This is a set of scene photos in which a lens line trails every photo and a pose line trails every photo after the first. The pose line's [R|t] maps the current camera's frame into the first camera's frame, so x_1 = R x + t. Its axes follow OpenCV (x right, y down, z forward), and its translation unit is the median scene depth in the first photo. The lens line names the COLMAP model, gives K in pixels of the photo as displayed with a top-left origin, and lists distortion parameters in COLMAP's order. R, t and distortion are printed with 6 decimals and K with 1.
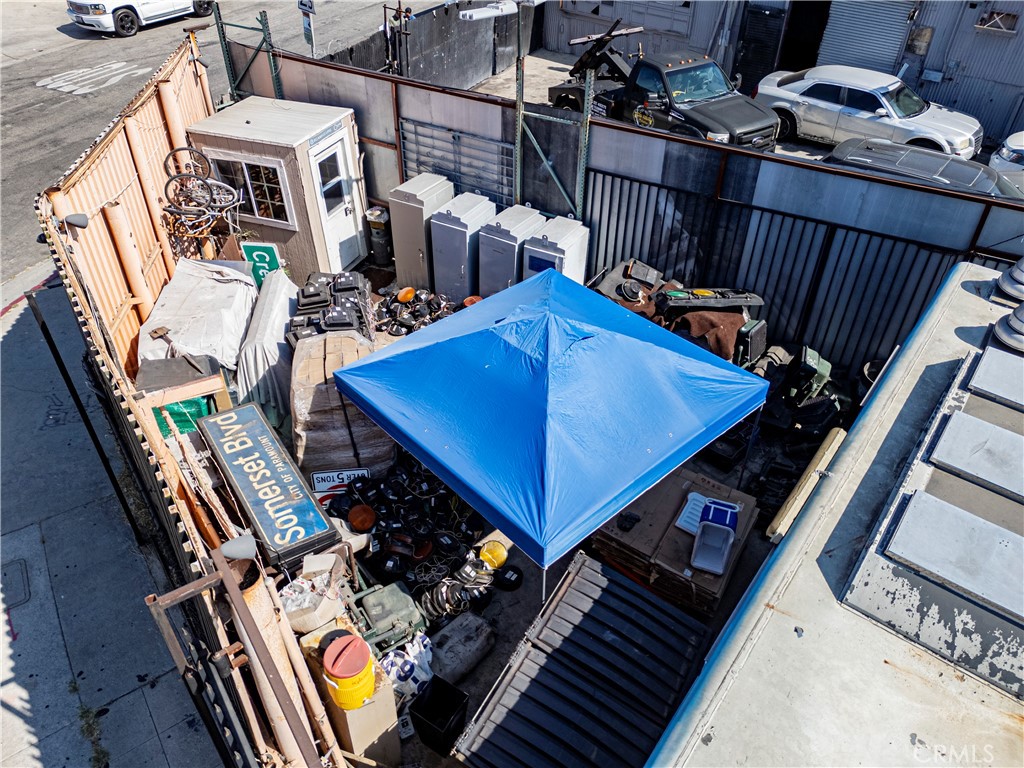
lens RADIAL K [[750.0, 0, 512.0], [0, 750.0, 384.0], [0, 0, 1]] dist [0.059923, -0.047799]
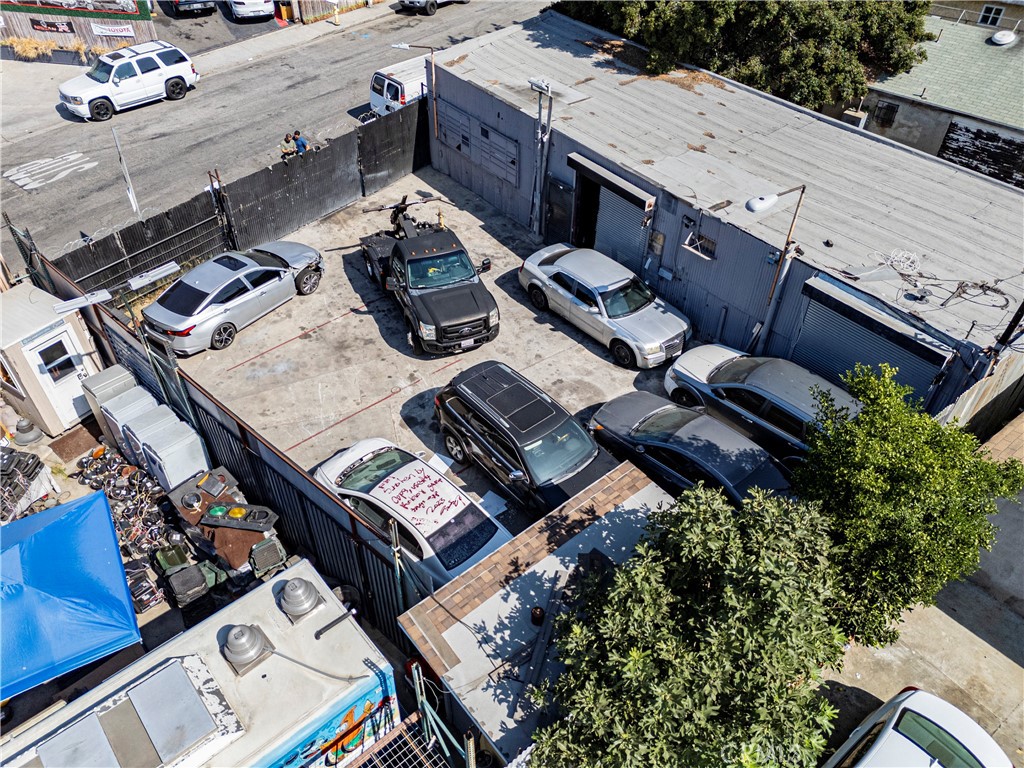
lens RADIAL K [[749.7, 0, 513.7], [0, 749.7, 384.0], [0, 0, 1]] dist [0.074155, -0.075499]
pose [[0.979870, 0.132269, -0.149533, 0.743389], [-0.125381, 0.990603, 0.054633, -0.395372], [0.155354, -0.034784, 0.987246, -0.197721]]
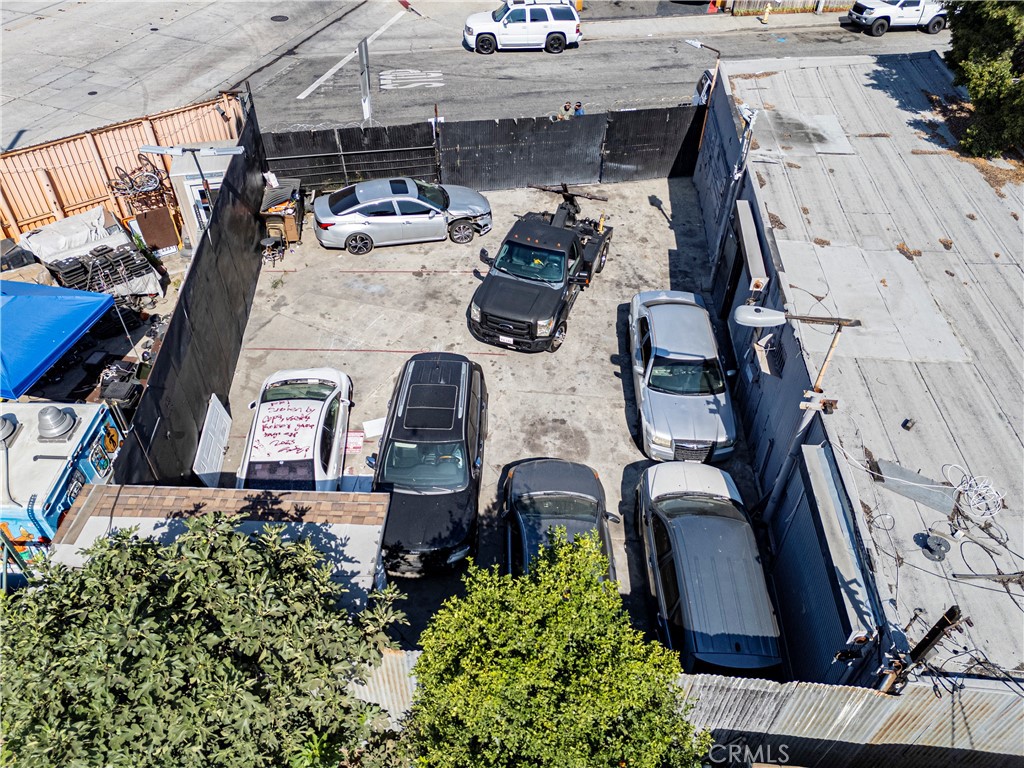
lens RADIAL K [[749.7, 0, 513.7], [0, 749.7, 384.0], [0, 0, 1]] dist [0.074155, -0.075499]
pose [[0.591546, 0.542323, -0.596623, 1.325870], [-0.512111, 0.824270, 0.241497, -0.667773], [0.622748, 0.162681, 0.765323, 0.206672]]
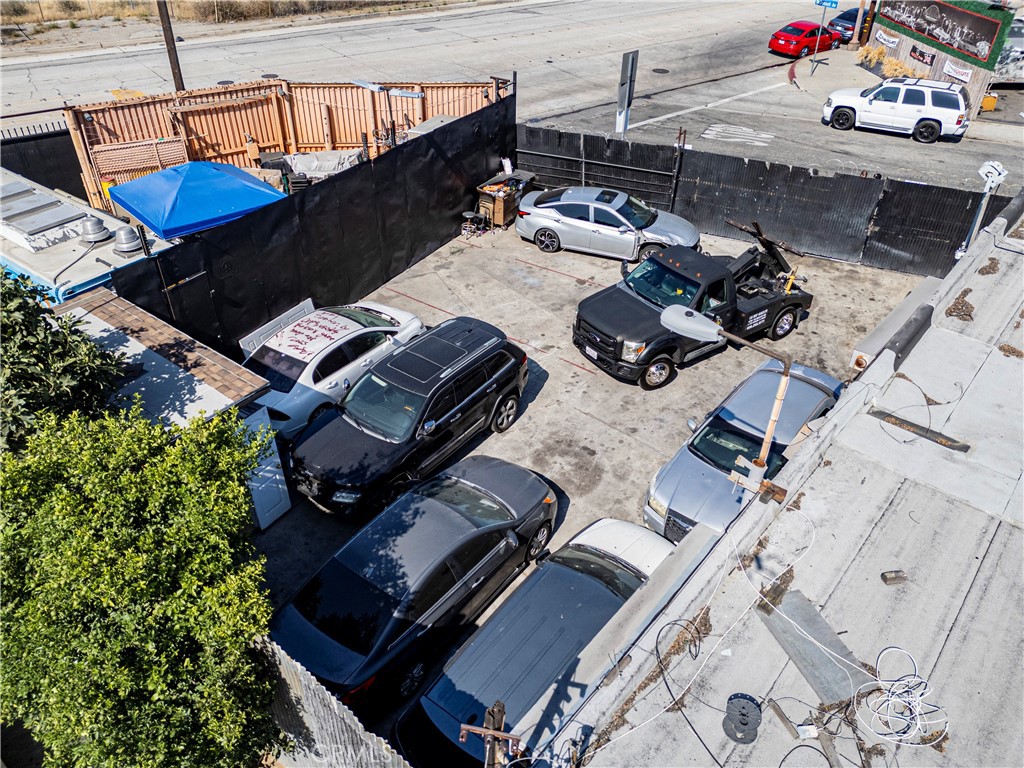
lens RADIAL K [[749.7, 0, 513.7], [0, 749.7, 384.0], [0, 0, 1]] dist [0.074155, -0.075499]
pose [[0.010444, 0.575617, -0.817653, 1.484518], [-0.636683, 0.634352, 0.438444, -0.823690], [0.771055, 0.516006, 0.373110, 0.732781]]
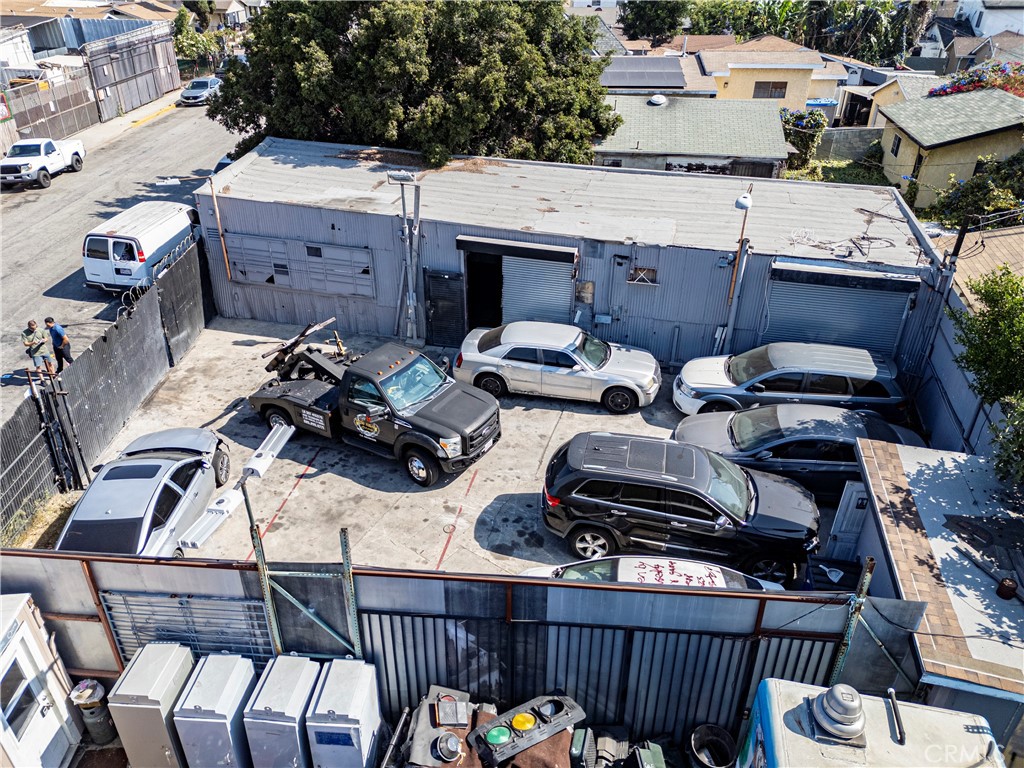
lens RADIAL K [[749.7, 0, 513.7], [0, 749.7, 384.0], [0, 0, 1]] dist [0.074155, -0.075499]
pose [[0.898000, -0.222488, 0.379598, -0.011932], [0.275435, 0.957036, -0.090653, -0.356201], [-0.343120, 0.185961, 0.920699, 0.065201]]
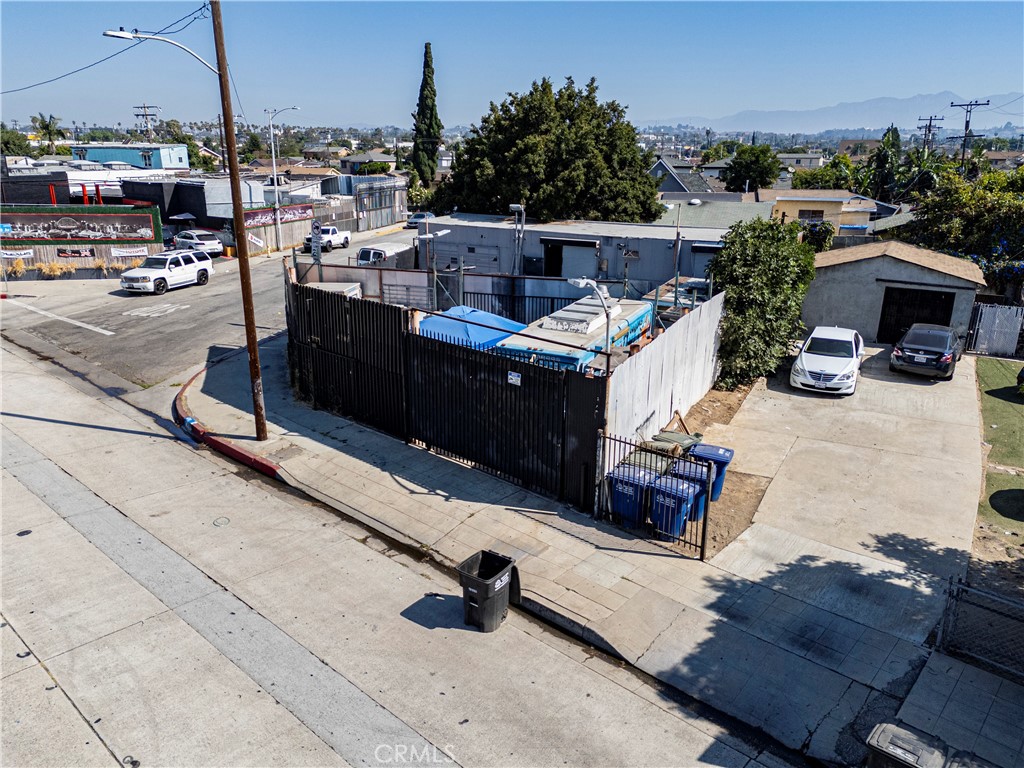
lens RADIAL K [[747.3, 0, 512.0], [0, 747.3, 384.0], [0, 0, 1]] dist [0.125992, -0.196748]
pose [[0.975662, -0.069781, 0.207882, -0.254305], [0.141060, 0.925555, -0.351354, 0.805496], [-0.167888, 0.372126, 0.912872, -1.084948]]
